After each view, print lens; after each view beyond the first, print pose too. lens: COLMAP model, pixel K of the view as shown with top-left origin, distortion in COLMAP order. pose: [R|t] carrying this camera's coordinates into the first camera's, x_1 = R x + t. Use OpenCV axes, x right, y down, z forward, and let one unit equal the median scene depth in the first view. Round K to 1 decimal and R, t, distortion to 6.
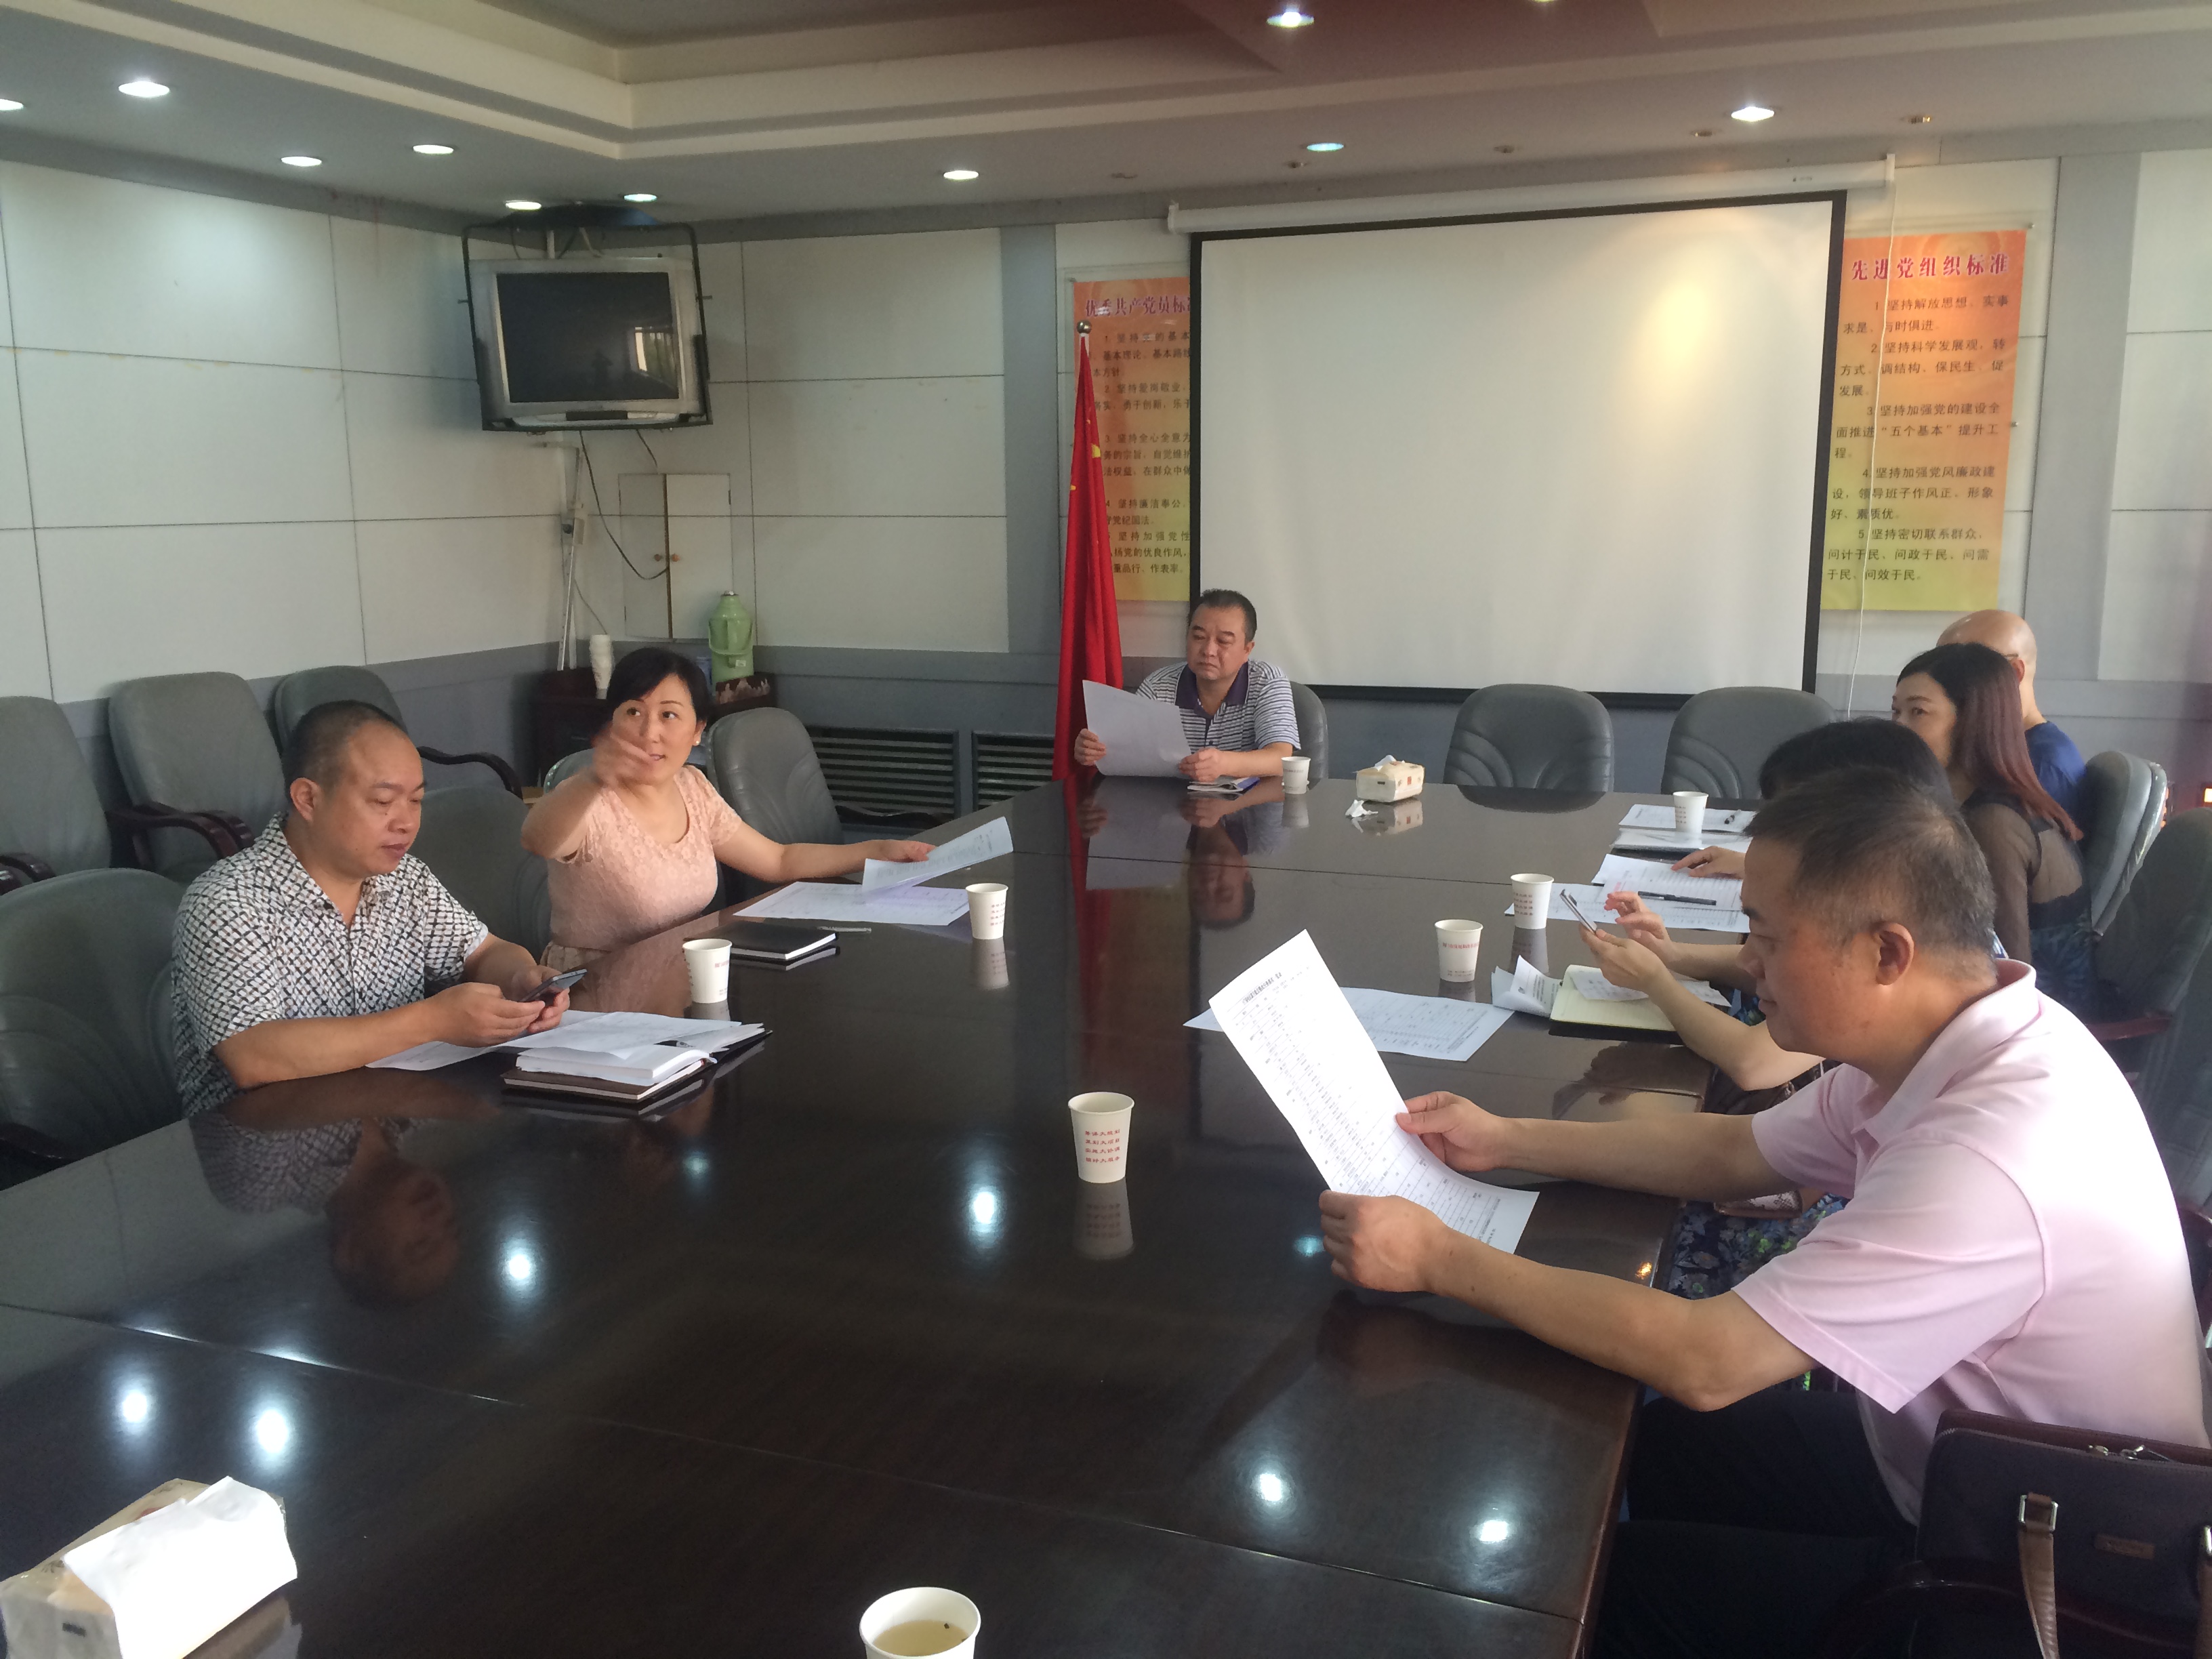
lens RADIAL K [[1997.5, 0, 1155.3], [0, 1997.5, 821.4], [0, 0, 1]] dist [0.128831, -0.125090]
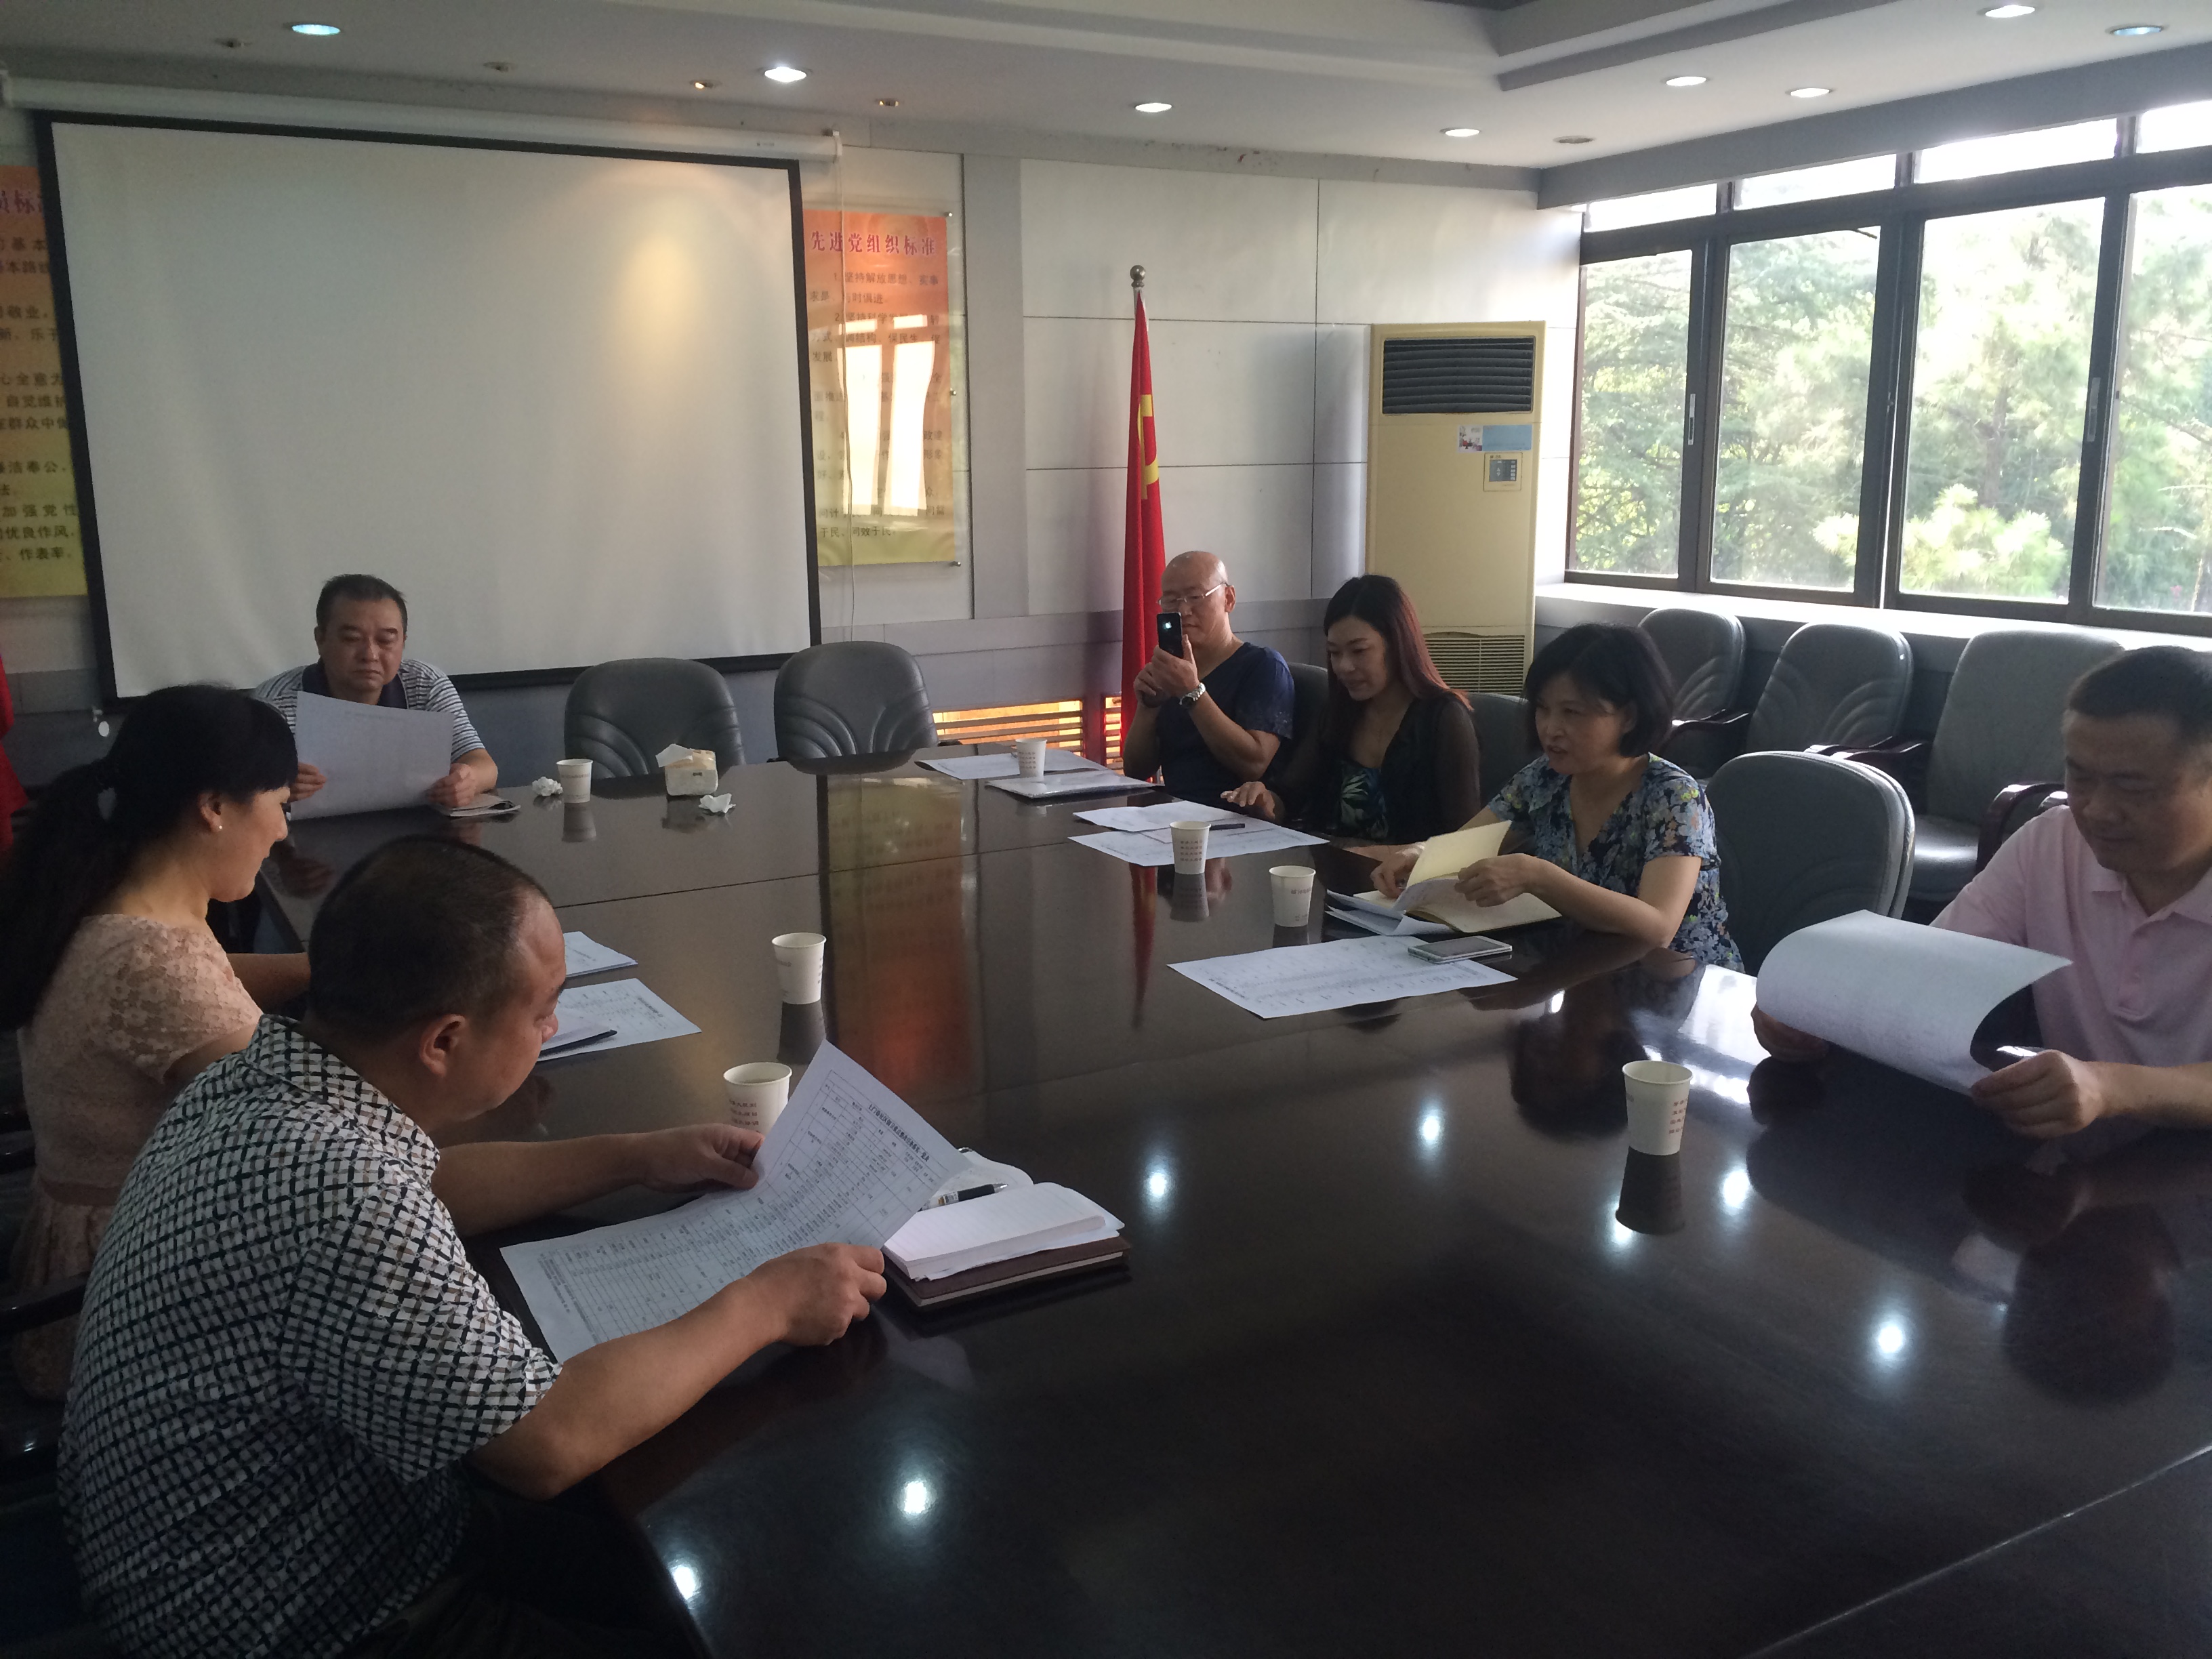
lens RADIAL K [[1997.5, 0, 1155.3], [0, 1997.5, 821.4], [0, 0, 1]] dist [0.128831, -0.125090]
pose [[0.626102, -0.154929, 0.764195, -0.378894], [0.132751, 0.986933, 0.091323, -0.047119], [-0.768358, 0.044271, 0.638488, 0.213644]]
